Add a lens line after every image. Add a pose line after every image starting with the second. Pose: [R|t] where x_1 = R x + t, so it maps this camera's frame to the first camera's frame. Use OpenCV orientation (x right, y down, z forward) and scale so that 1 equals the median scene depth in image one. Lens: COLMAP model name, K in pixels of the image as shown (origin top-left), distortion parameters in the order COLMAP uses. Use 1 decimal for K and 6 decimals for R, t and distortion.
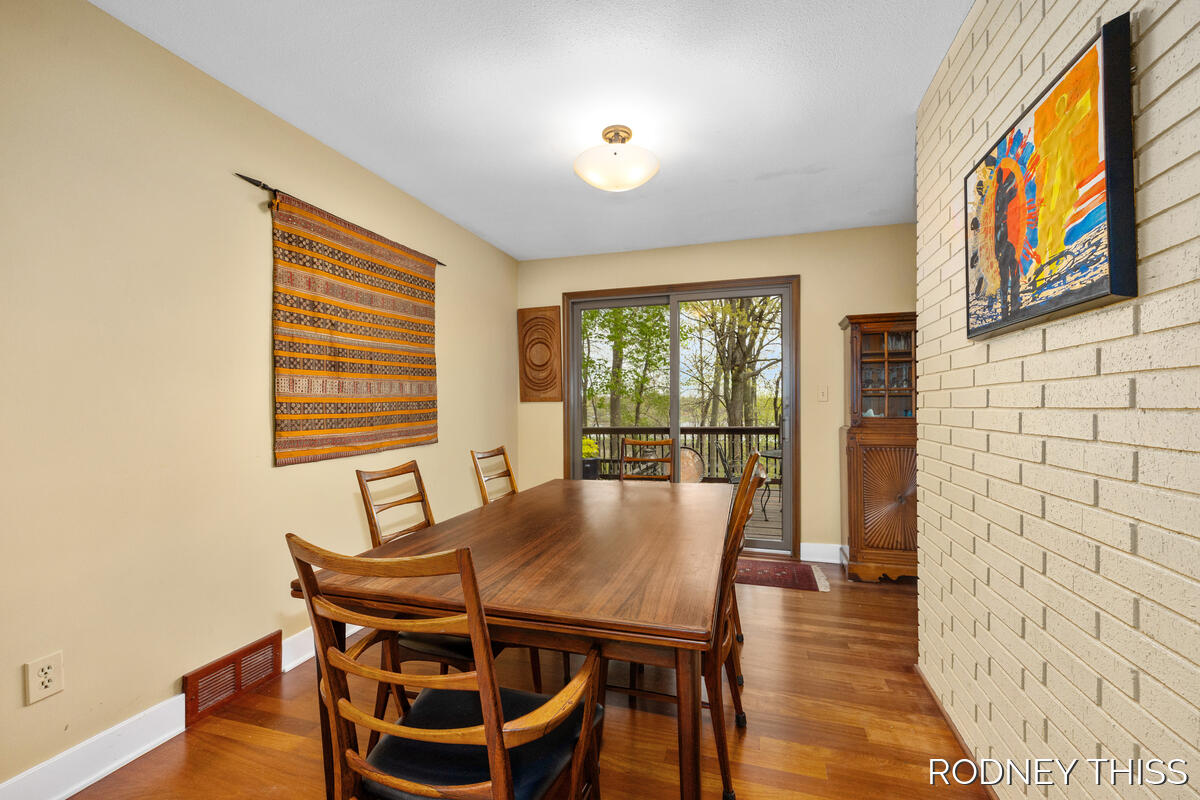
lens RADIAL K [[475.0, 0, 603.3], [0, 475.0, 404.2], [0, 0, 1]] dist [-0.010272, -0.000142]
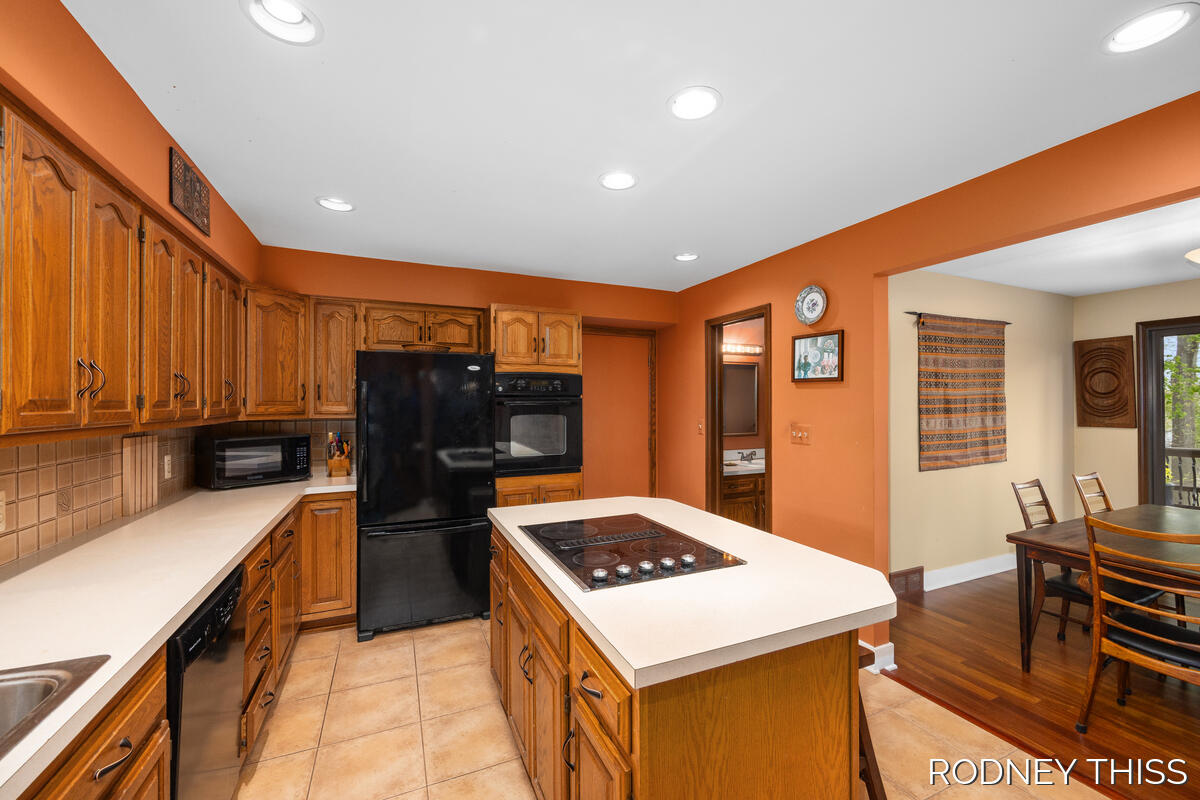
lens RADIAL K [[475.0, 0, 595.3], [0, 475.0, 398.3], [0, 0, 1]] dist [-0.010272, -0.000142]
pose [[0.650226, -0.003872, -0.759731, -0.133514], [0.002943, 0.999992, -0.002578, -0.123504], [0.759735, -0.000560, 0.650232, -0.938748]]
